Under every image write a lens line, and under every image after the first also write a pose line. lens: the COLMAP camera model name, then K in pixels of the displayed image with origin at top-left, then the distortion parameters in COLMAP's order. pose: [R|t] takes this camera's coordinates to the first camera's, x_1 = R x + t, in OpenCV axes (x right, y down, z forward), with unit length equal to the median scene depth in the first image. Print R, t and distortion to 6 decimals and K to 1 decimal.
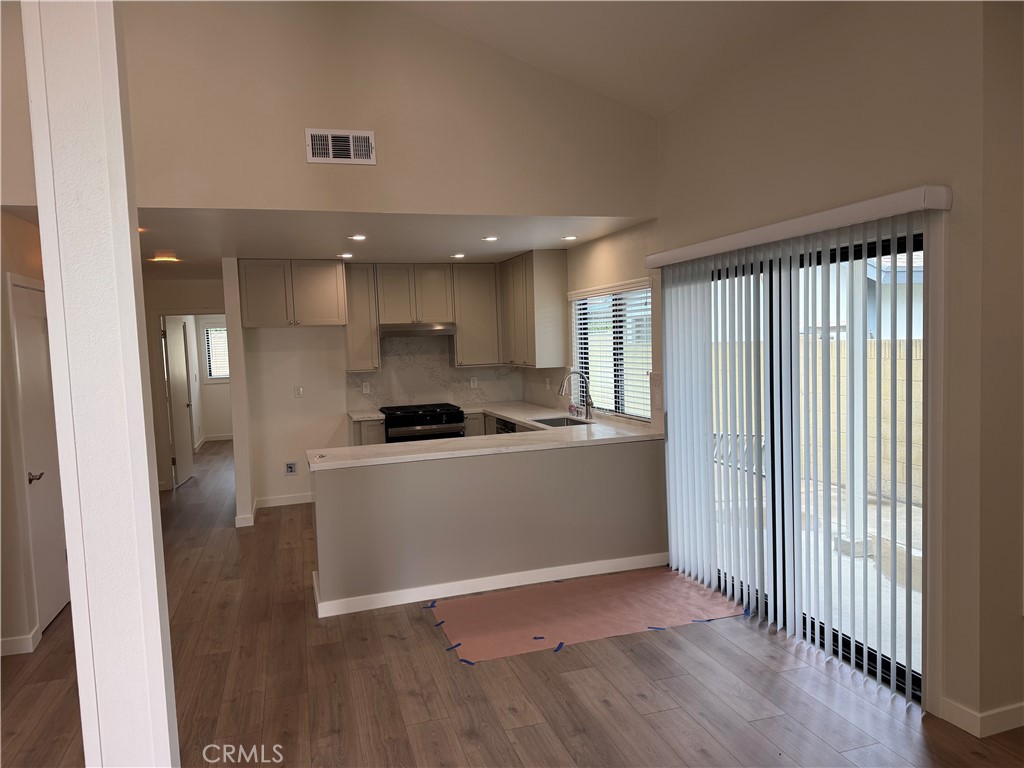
lens RADIAL K [[688.9, 0, 512.0], [0, 688.9, 384.0], [0, 0, 1]] dist [0.116867, -0.175896]
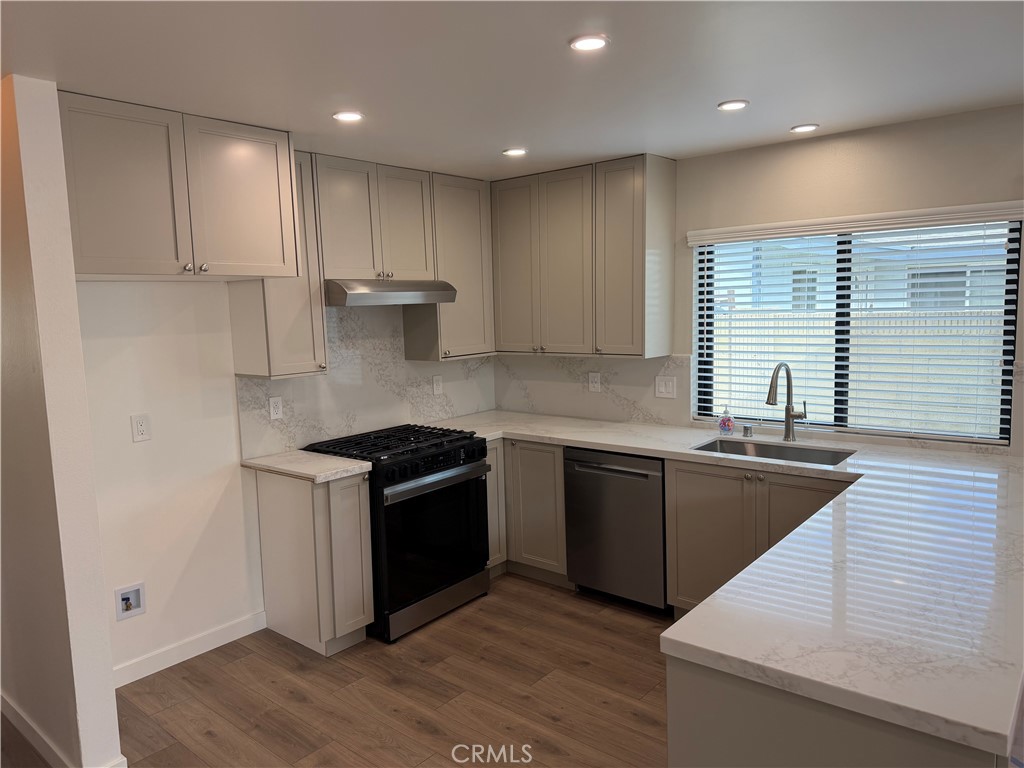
lens RADIAL K [[725.9, 0, 512.0], [0, 725.9, 384.0], [0, 0, 1]] dist [0.060522, -0.079073]
pose [[0.841178, -0.051810, 0.538270, -0.353735], [0.038428, 0.998610, 0.036066, -0.024421], [-0.539391, -0.009653, 0.842000, 0.472520]]
